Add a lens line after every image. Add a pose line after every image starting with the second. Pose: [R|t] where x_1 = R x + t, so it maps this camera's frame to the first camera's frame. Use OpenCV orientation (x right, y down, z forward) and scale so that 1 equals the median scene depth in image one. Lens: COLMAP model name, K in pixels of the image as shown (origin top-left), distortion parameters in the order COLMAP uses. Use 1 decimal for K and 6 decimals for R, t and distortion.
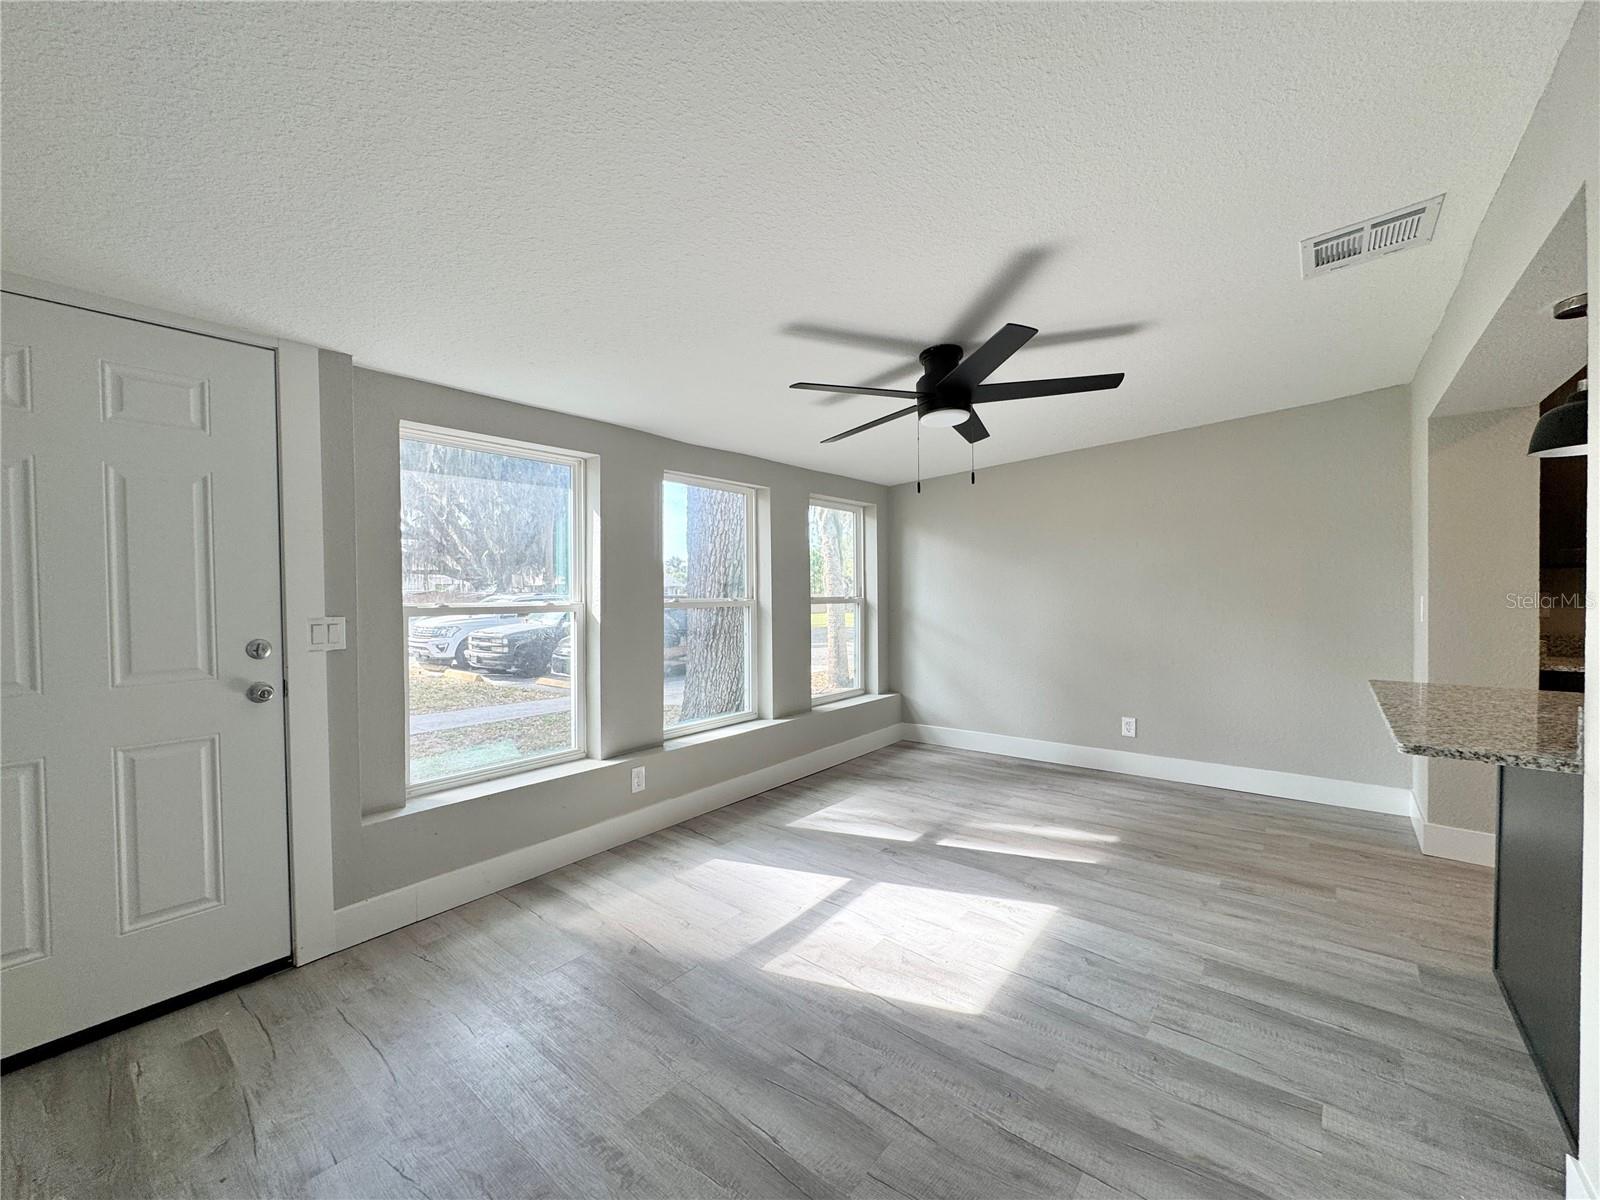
lens RADIAL K [[635.6, 0, 799.4], [0, 635.6, 600.4], [0, 0, 1]] dist [-0.002408, 0.000546]
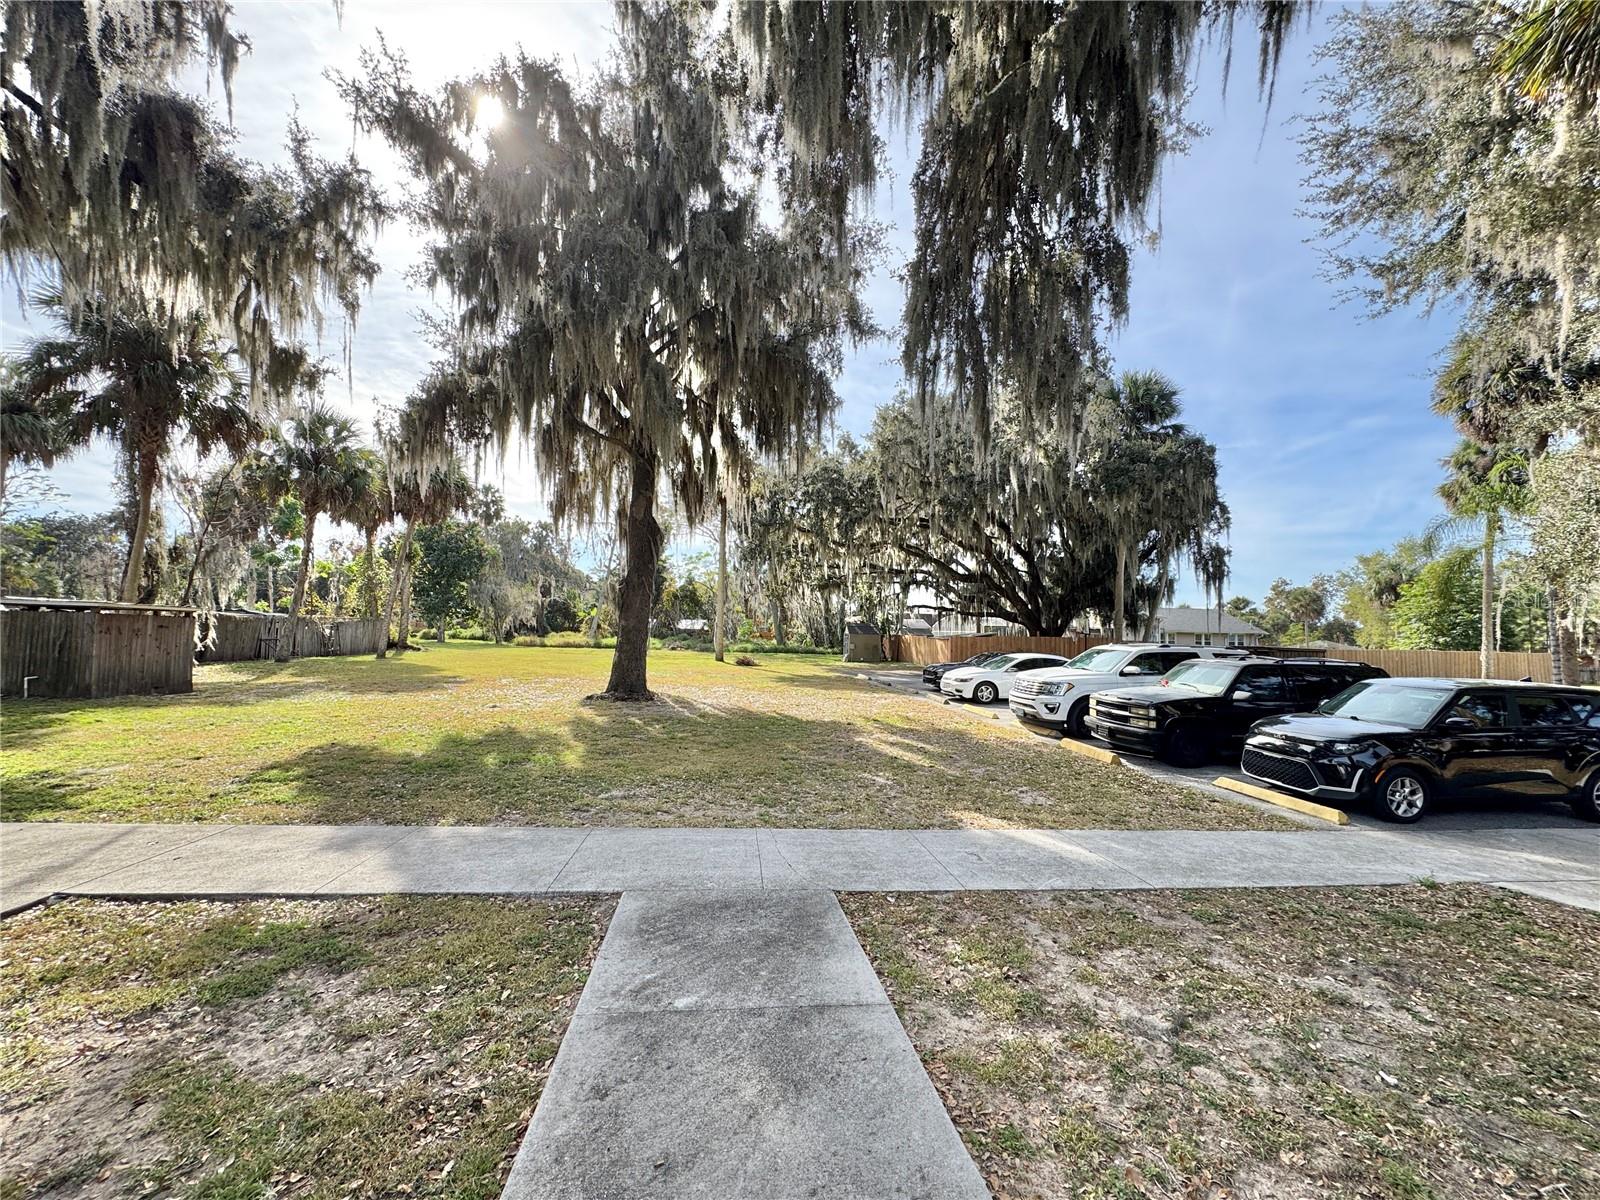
lens RADIAL K [[635.6, 0, 799.4], [0, 635.6, 600.4], [0, 0, 1]] dist [-0.002408, 0.000546]
pose [[0.713281, -0.011080, -0.700790, -1.133030], [-0.035561, 0.998015, -0.051975, -0.047784], [0.699975, 0.061993, 0.711471, 0.944560]]
